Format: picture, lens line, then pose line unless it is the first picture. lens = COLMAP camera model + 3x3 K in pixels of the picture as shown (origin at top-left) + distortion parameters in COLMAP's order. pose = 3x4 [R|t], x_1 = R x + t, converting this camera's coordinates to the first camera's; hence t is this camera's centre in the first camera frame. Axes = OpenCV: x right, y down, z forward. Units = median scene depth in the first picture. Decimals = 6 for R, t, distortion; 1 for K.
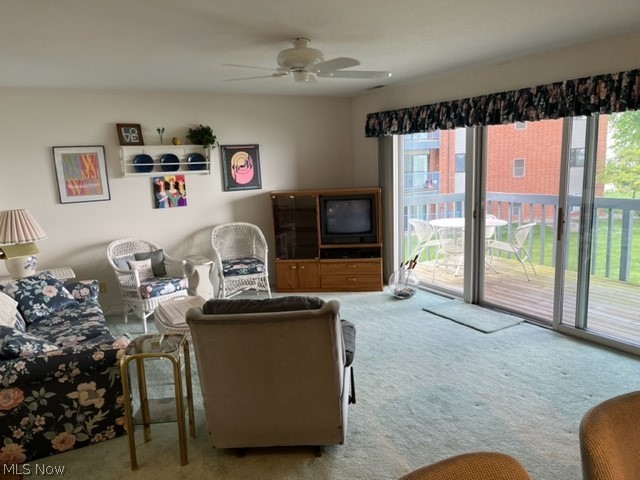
lens RADIAL K [[486.9, 0, 317.9], [0, 486.9, 241.6], [0, 0, 1]] dist [0.086630, -0.102065]
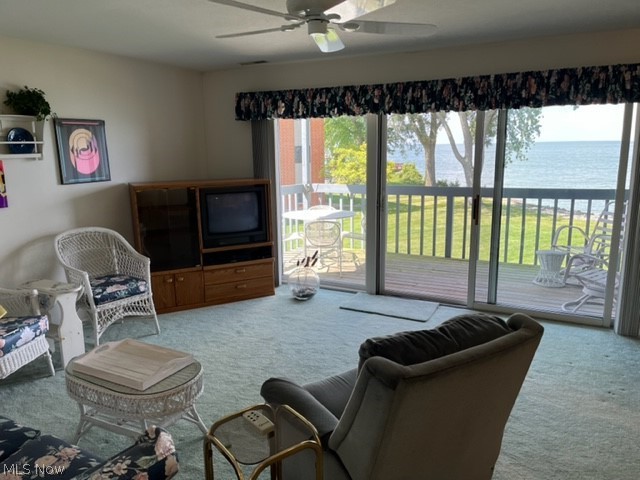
lens RADIAL K [[486.9, 0, 321.1], [0, 486.9, 240.3], [0, 0, 1]] dist [0.086630, -0.102065]
pose [[0.840624, -0.075852, 0.536282, -0.285311], [0.070794, 0.997038, 0.030053, -0.019556], [-0.536973, 0.012702, 0.843504, 0.217953]]
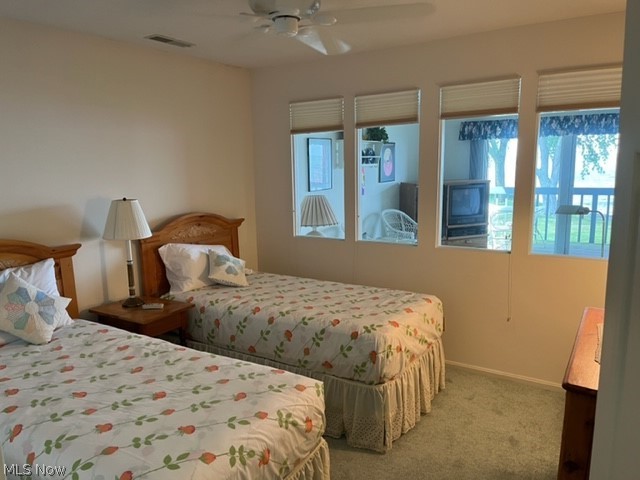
lens RADIAL K [[486.9, 0, 315.5], [0, 486.9, 240.8], [0, 0, 1]] dist [0.086630, -0.102065]
pose [[0.895967, -0.051394, 0.441136, -0.904396], [0.058905, 0.998258, -0.003339, 0.031451], [-0.440196, 0.028977, 0.897434, 0.038696]]
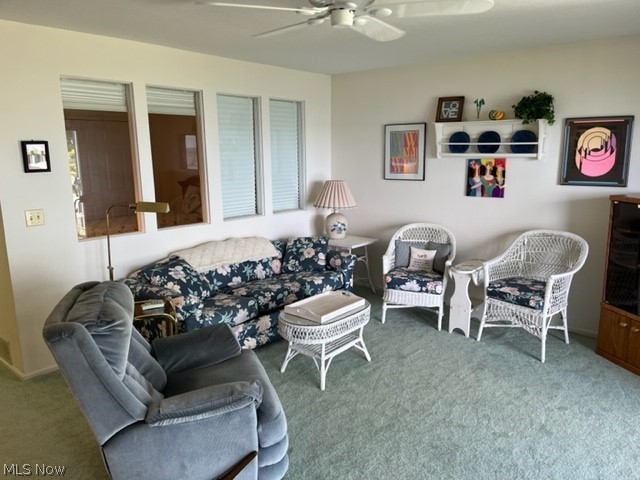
lens RADIAL K [[486.9, 0, 324.4], [0, 486.9, 241.1], [0, 0, 1]] dist [0.086630, -0.102065]
pose [[0.349198, 0.214246, -0.912228, 0.381159], [-0.168326, 0.972018, 0.163853, -0.089900], [0.921806, 0.096335, 0.375490, 0.464151]]
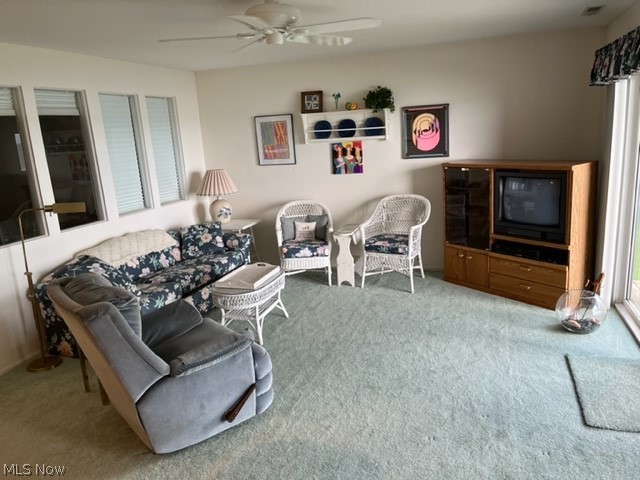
lens RADIAL K [[486.9, 0, 324.3], [0, 486.9, 238.0], [0, 0, 1]] dist [0.086630, -0.102065]
pose [[0.670915, 0.161859, -0.723654, 0.421358], [-0.093963, 0.986577, 0.133552, -0.070228], [0.735557, -0.021605, 0.677118, 0.294639]]
